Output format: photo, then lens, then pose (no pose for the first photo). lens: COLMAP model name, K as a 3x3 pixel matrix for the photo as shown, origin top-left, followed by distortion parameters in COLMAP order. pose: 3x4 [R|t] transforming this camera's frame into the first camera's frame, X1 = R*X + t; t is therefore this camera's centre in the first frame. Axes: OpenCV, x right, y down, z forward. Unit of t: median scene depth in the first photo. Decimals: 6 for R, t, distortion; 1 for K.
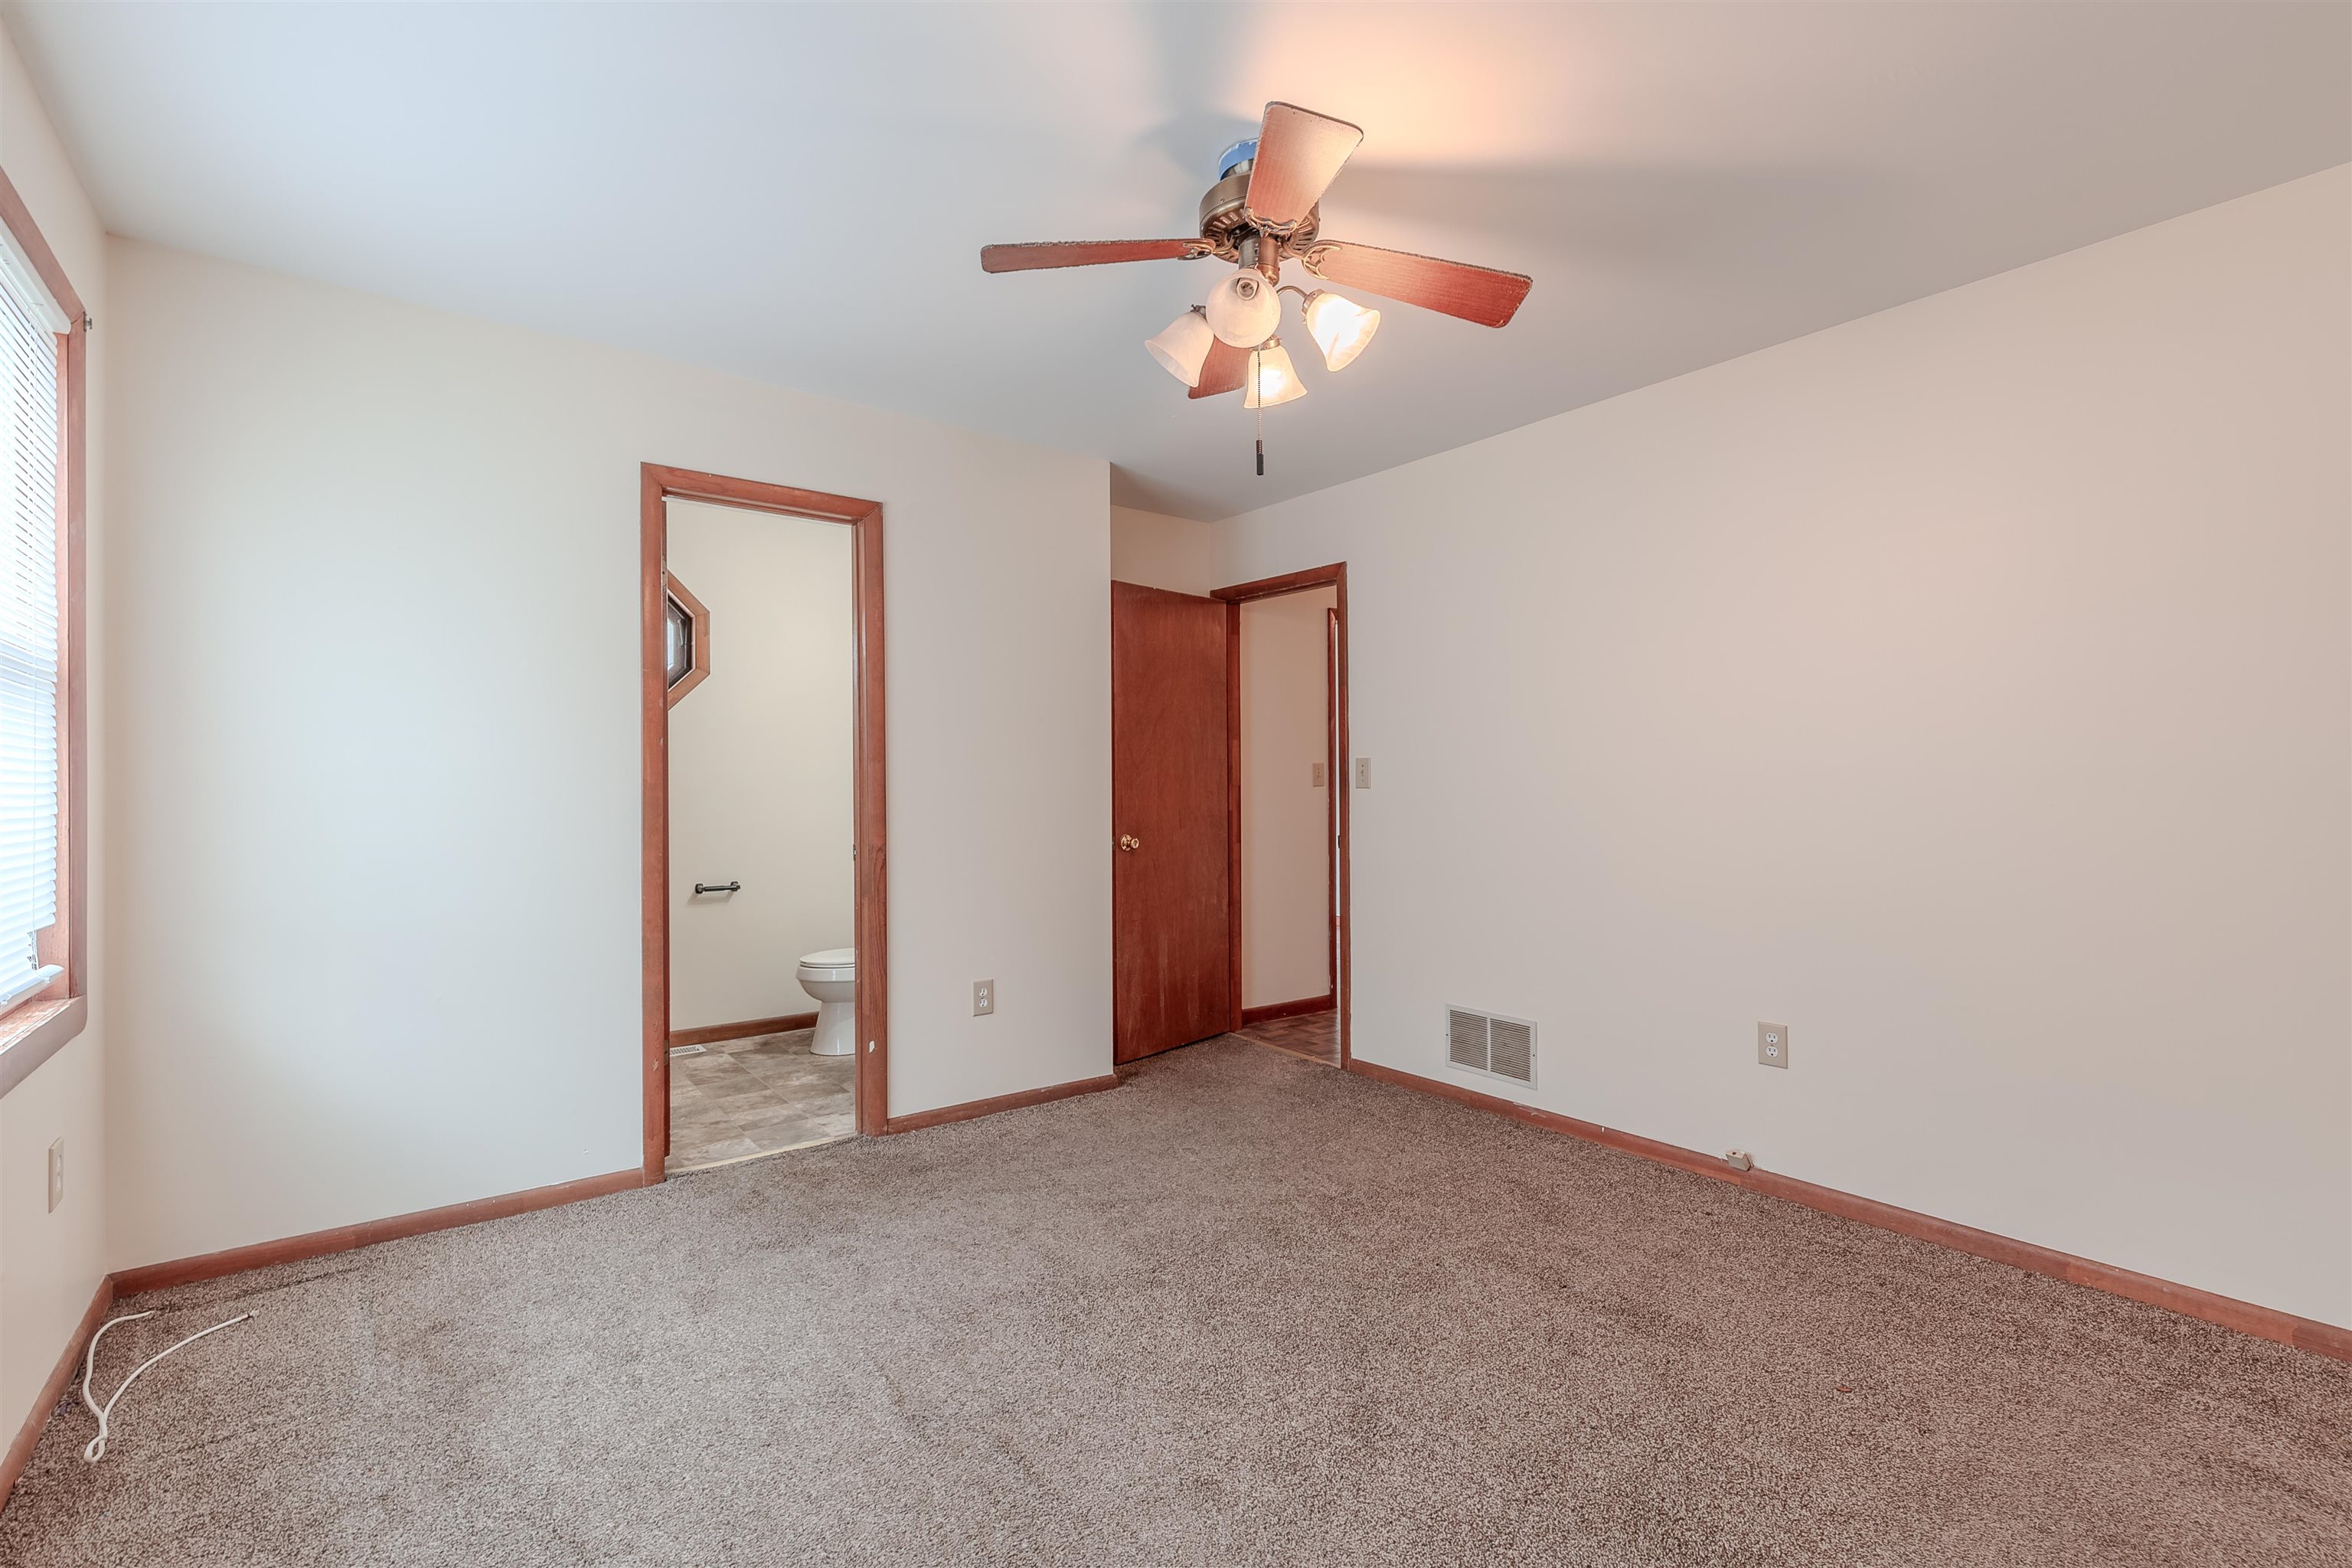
lens RADIAL K [[1074.4, 0, 1179.8], [0, 1074.4, 779.6], [0, 0, 1]] dist [0.002360, -0.000202]
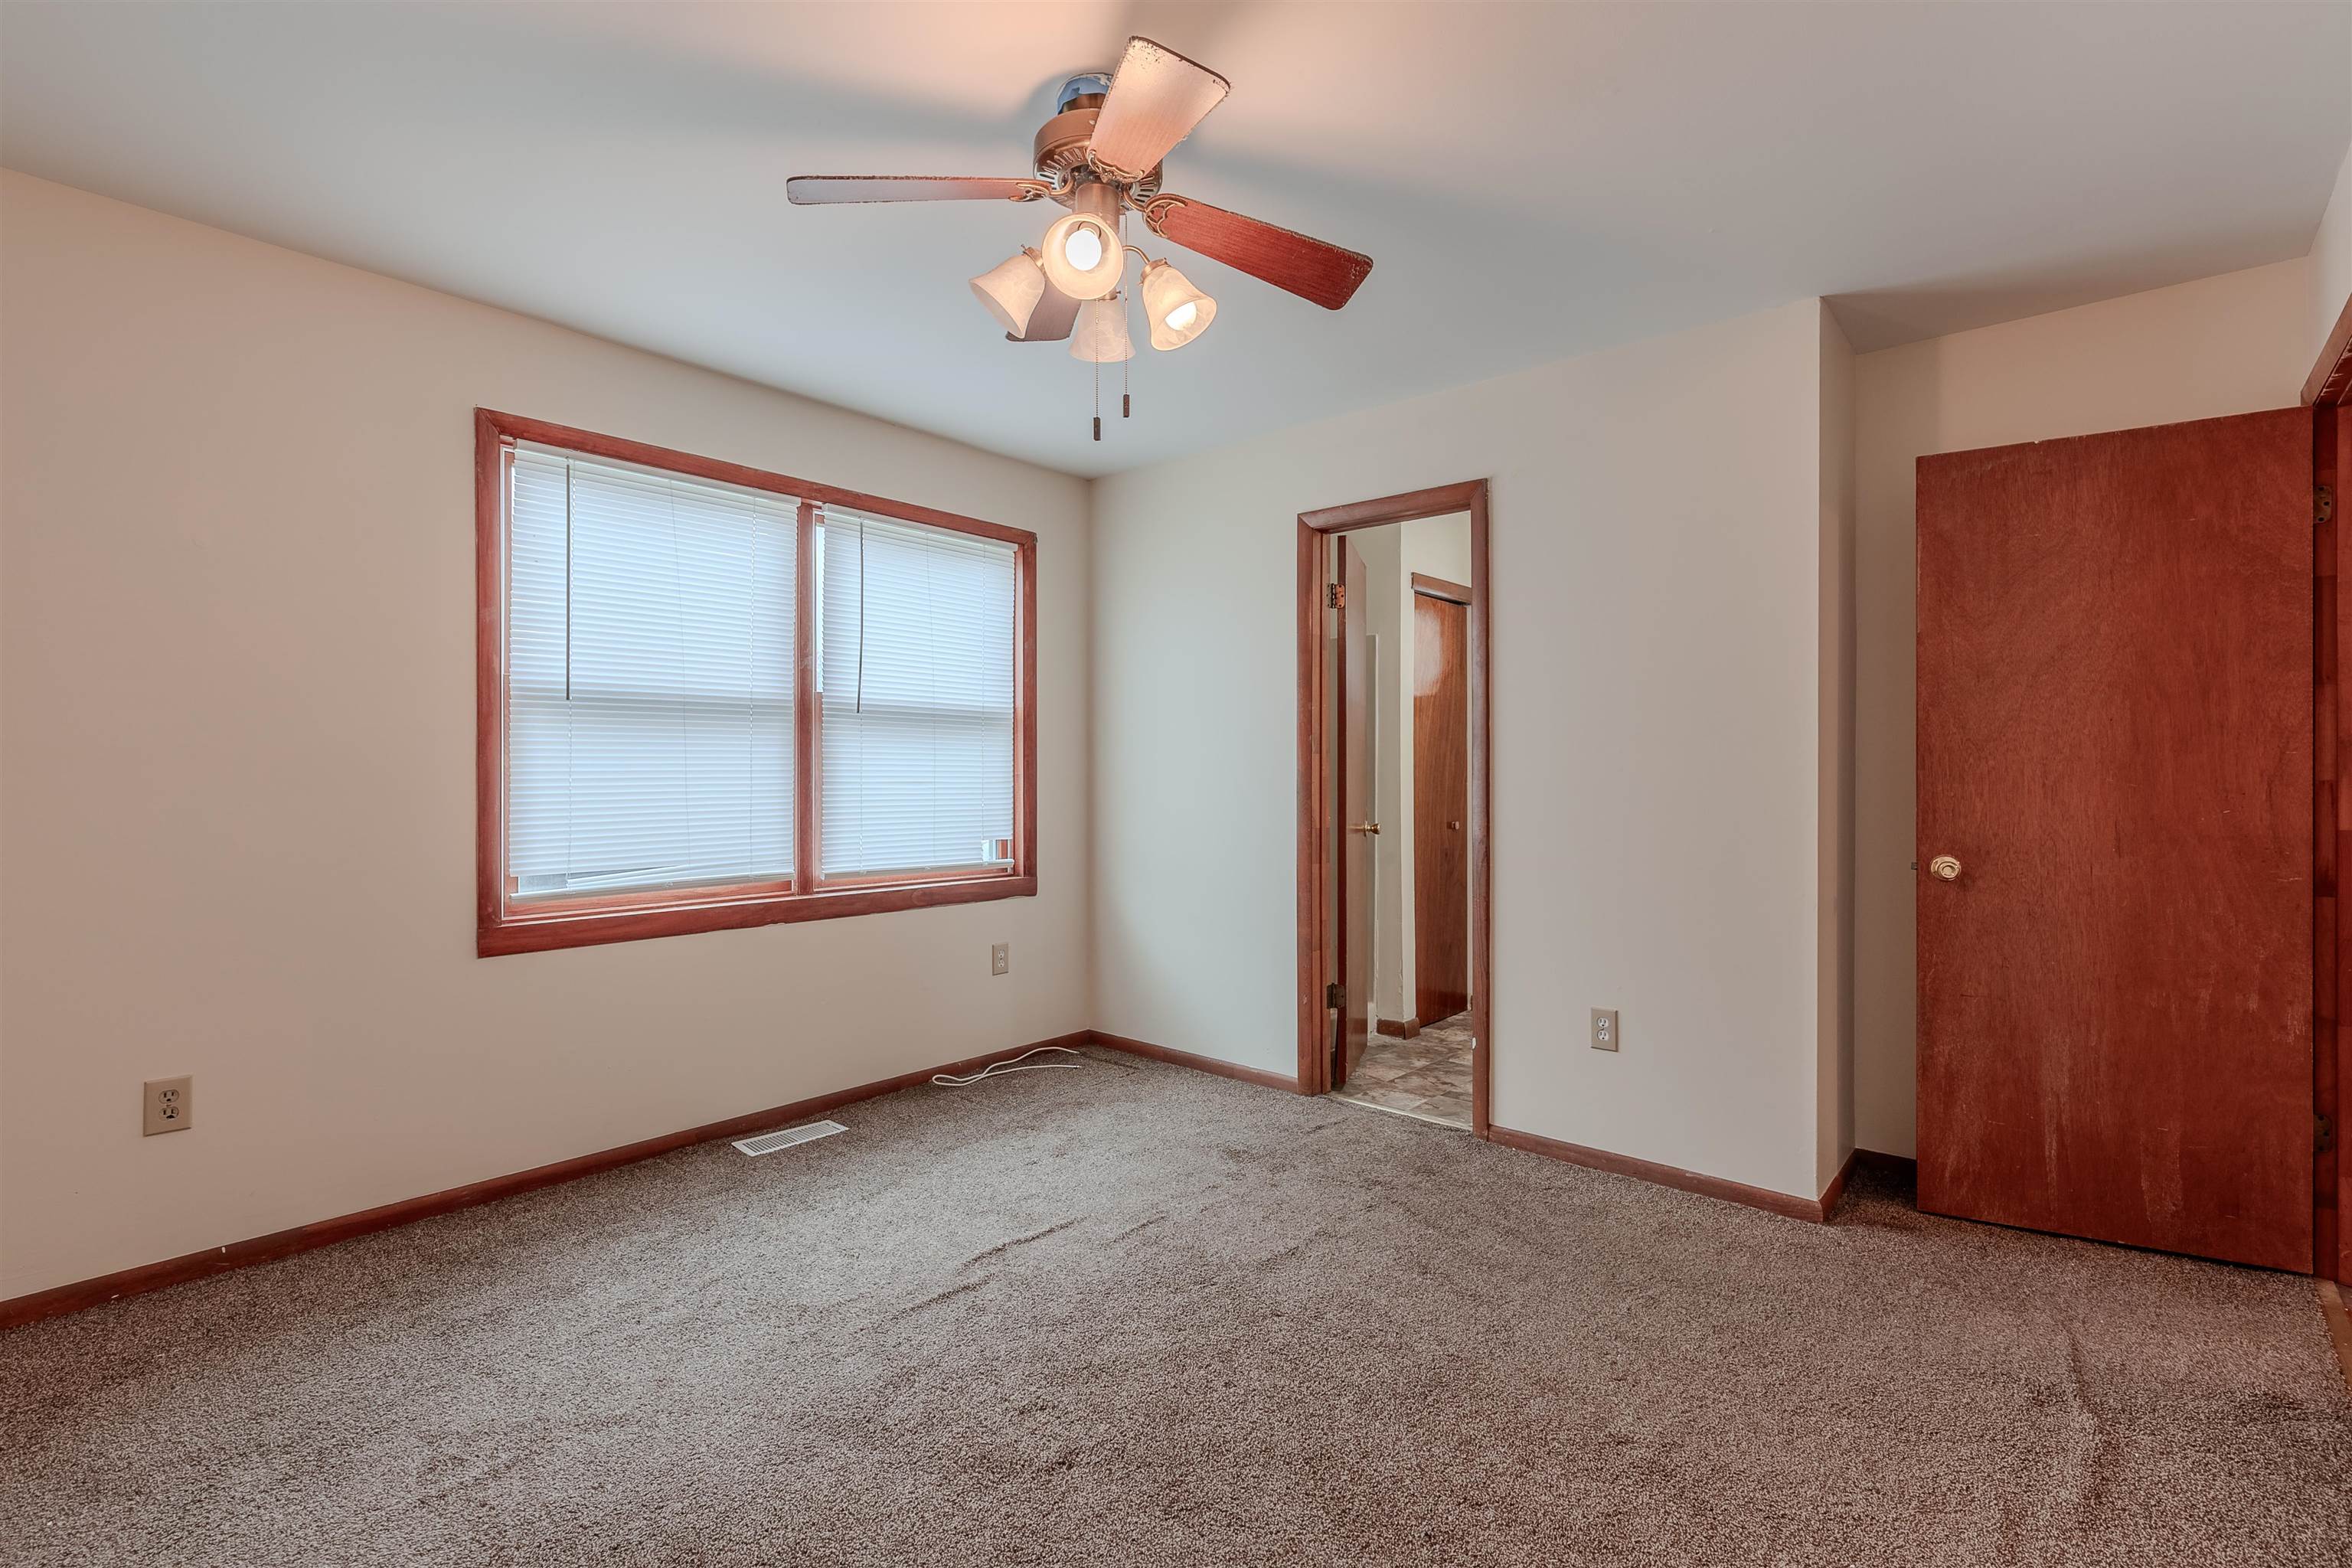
lens RADIAL K [[1074.4, 0, 1169.8], [0, 1074.4, 784.1], [0, 0, 1]] dist [0.002360, -0.000202]
pose [[0.180726, 0.011383, -0.983468, 0.587387], [-0.001015, 0.999935, 0.011387, 0.003340], [0.983533, -0.001060, 0.180725, 0.527493]]
